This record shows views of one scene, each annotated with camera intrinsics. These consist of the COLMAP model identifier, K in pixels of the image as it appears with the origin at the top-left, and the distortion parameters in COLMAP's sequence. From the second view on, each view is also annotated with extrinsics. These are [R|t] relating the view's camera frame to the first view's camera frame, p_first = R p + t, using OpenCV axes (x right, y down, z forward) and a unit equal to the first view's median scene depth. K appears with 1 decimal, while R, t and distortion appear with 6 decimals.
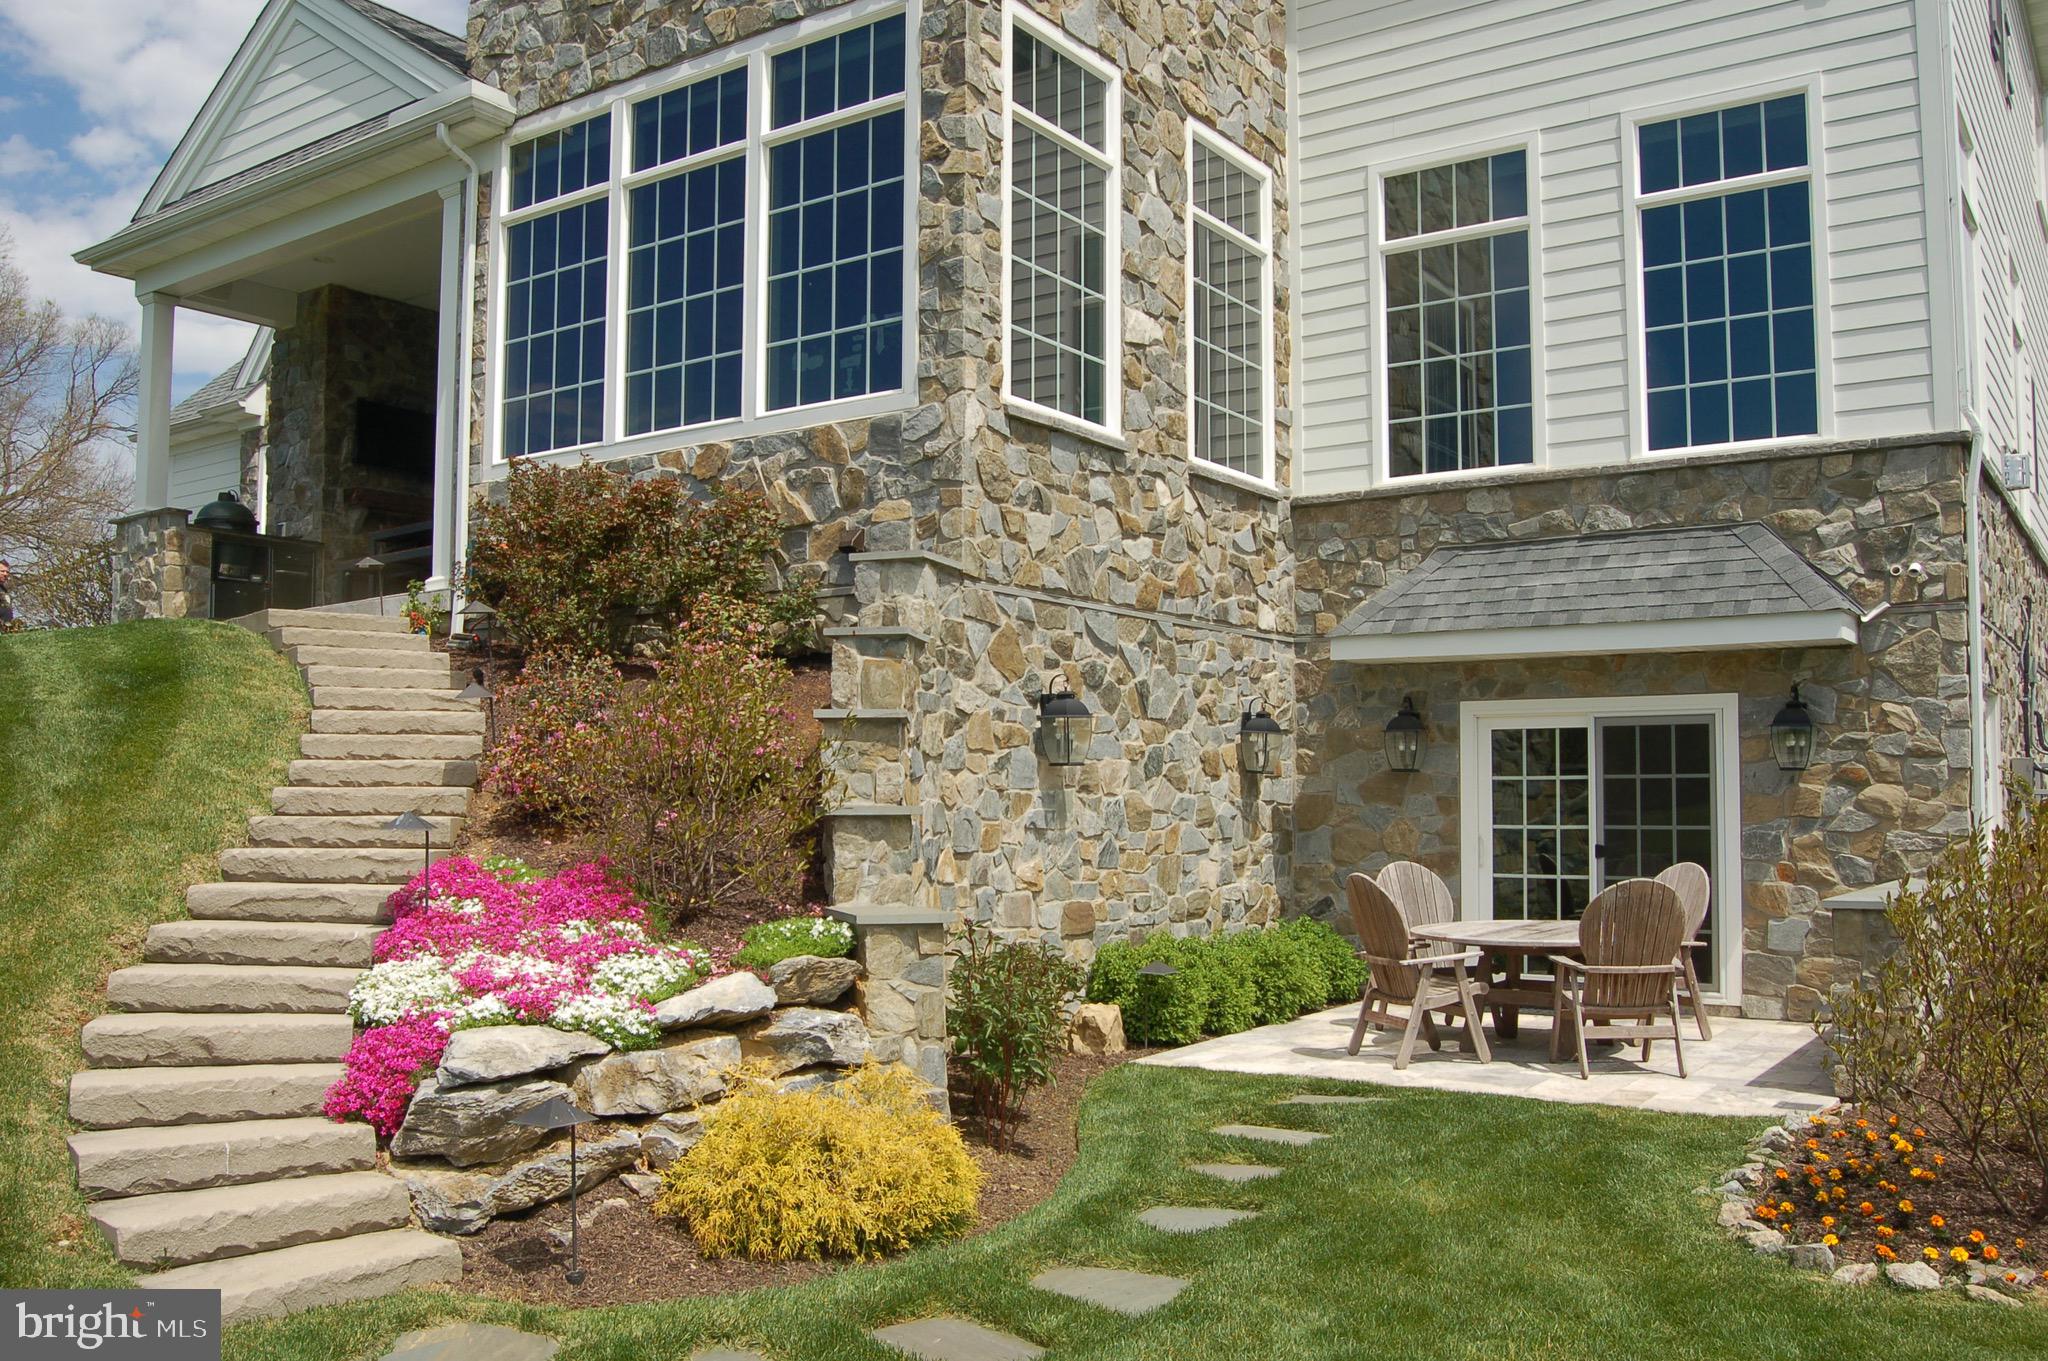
lens RADIAL K [[1707.3, 0, 1024.0], [0, 1707.3, 680.5], [0, 0, 1]] dist [-0.074113, 0.003069]
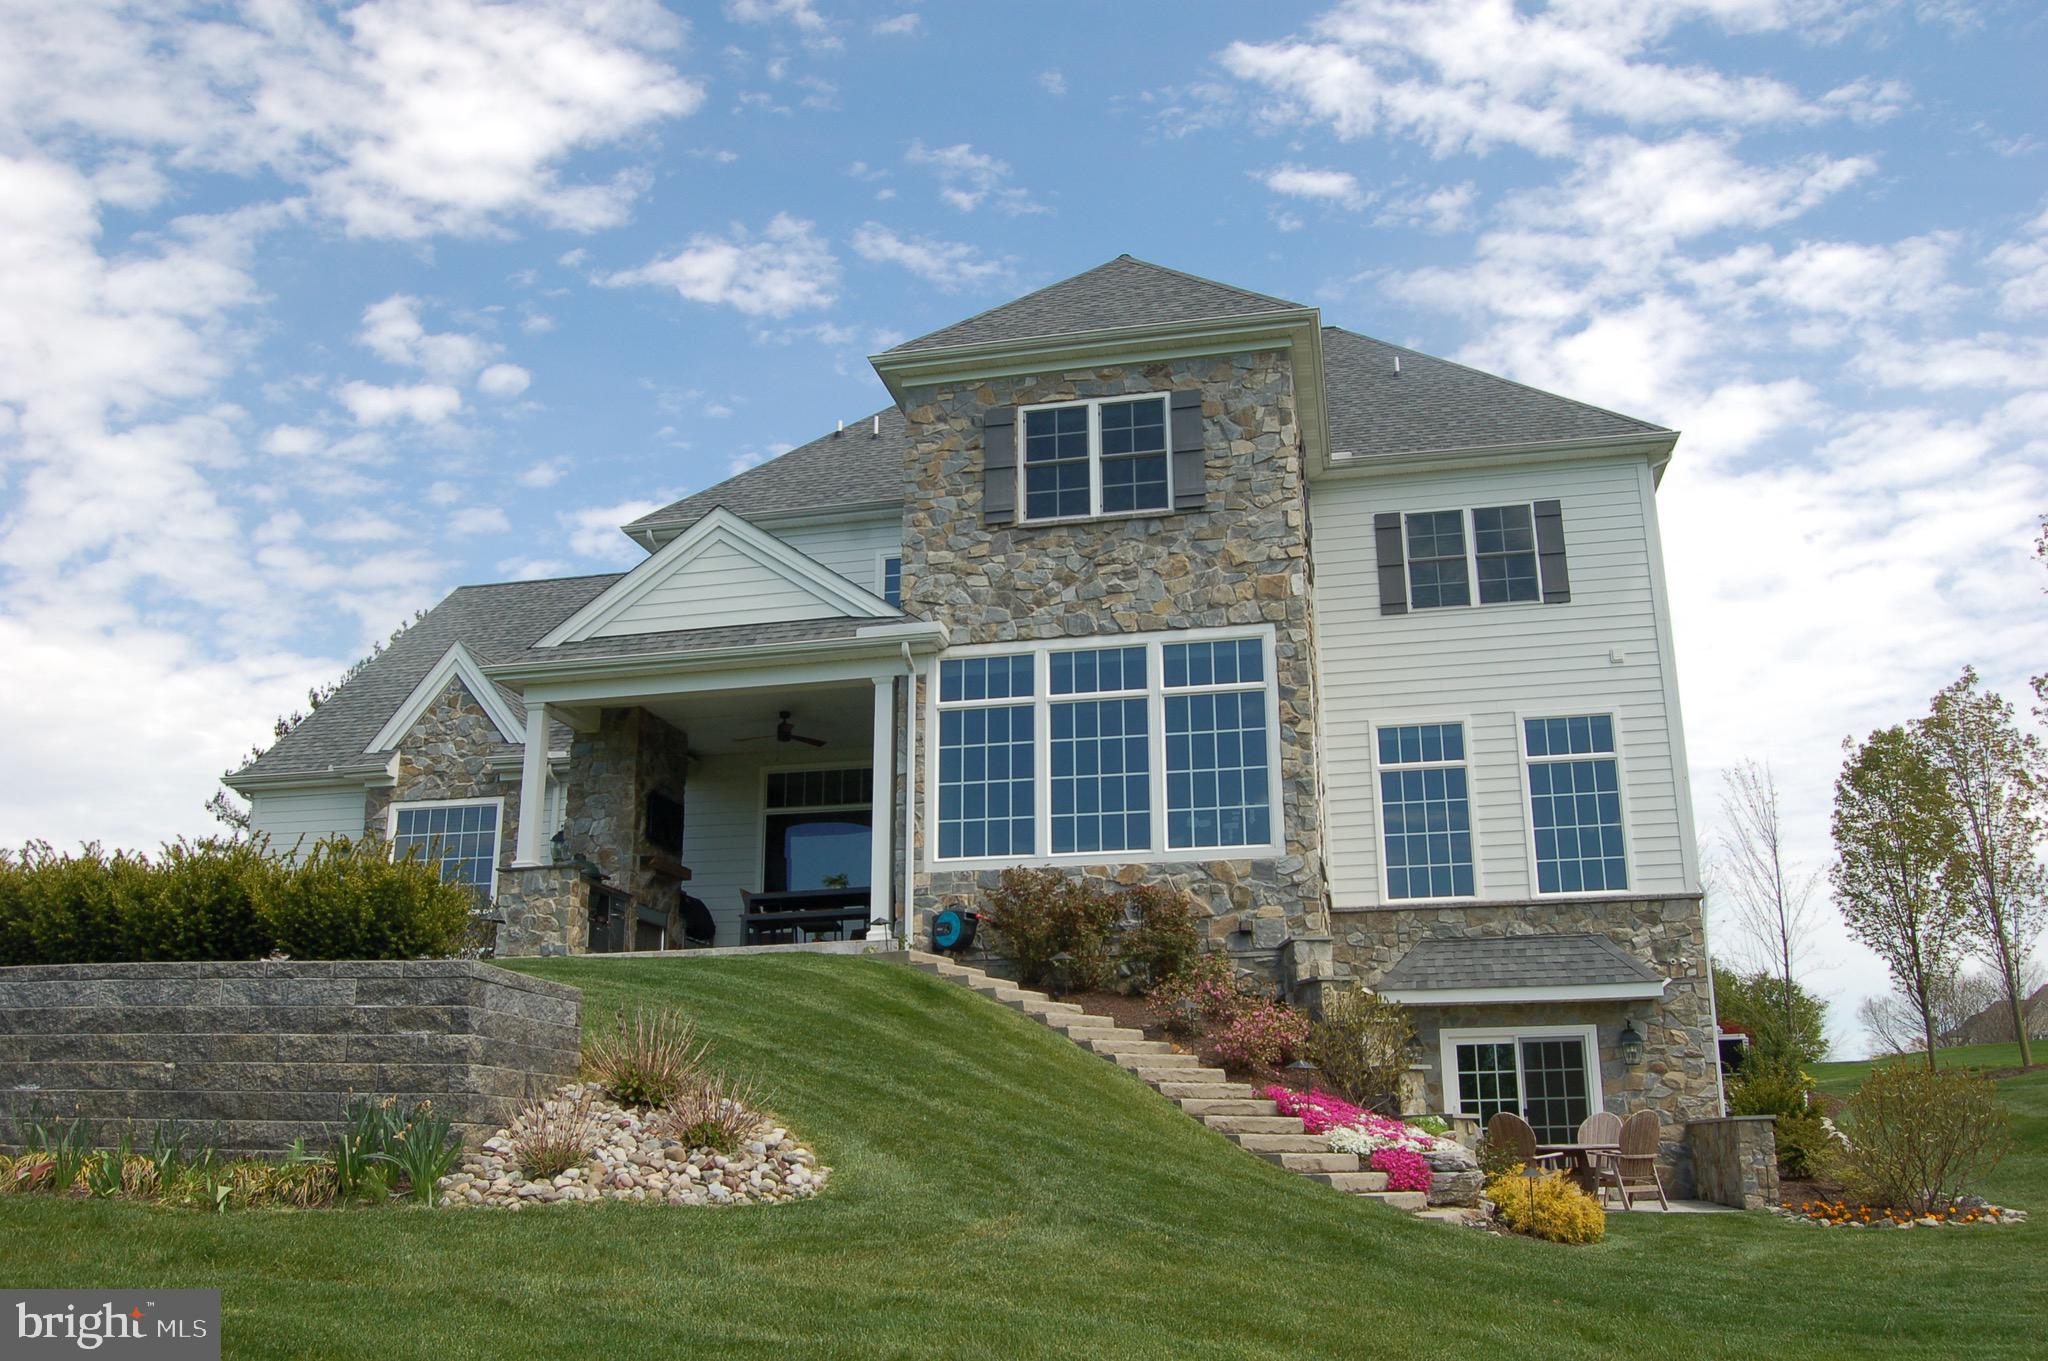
lens RADIAL K [[1612.0, 0, 971.3], [0, 1612.0, 689.0], [0, 0, 1]] dist [-0.088301, 0.017482]
pose [[0.927021, 0.102140, 0.360832, -0.912303], [-0.022969, 0.975852, -0.217223, 0.042769], [-0.374306, 0.193083, 0.906981, -0.427070]]
